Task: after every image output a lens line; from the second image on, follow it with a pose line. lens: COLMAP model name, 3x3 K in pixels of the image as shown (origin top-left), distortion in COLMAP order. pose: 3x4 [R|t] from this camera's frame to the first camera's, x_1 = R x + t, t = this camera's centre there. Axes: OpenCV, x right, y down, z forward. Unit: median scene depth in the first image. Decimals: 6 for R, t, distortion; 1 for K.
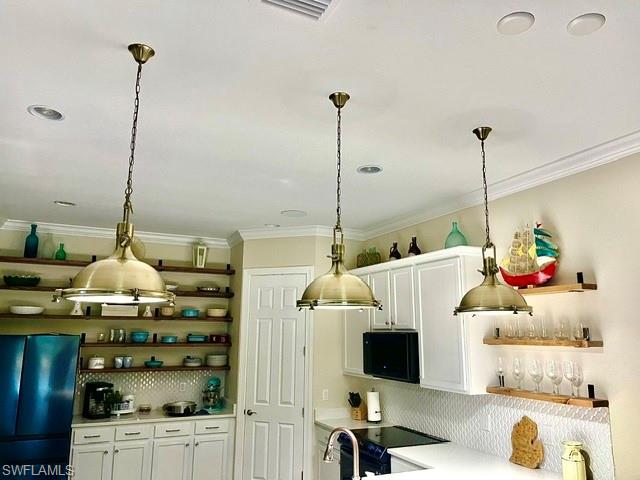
lens RADIAL K [[486.2, 0, 324.9], [0, 486.2, 237.3], [0, 0, 1]] dist [0.049665, -0.082150]
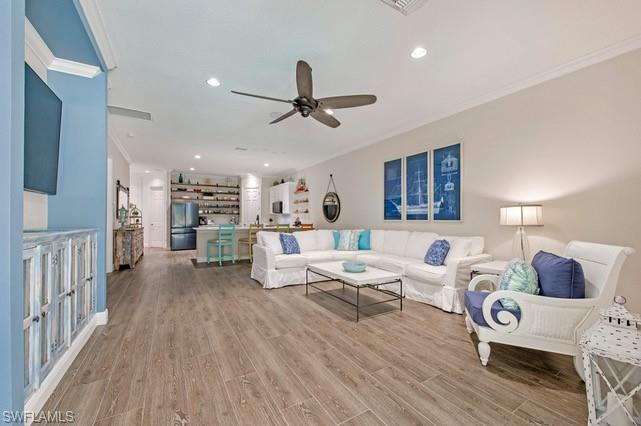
lens RADIAL K [[257.4, 0, 324.5], [0, 257.4, 222.6], [0, 0, 1]] dist [-0.002333, -0.000900]
pose [[0.994398, -0.008109, 0.105393, 0.258379], [-0.013877, 0.978409, 0.206214, -0.082035], [-0.104789, -0.206521, 0.972815, -1.042476]]
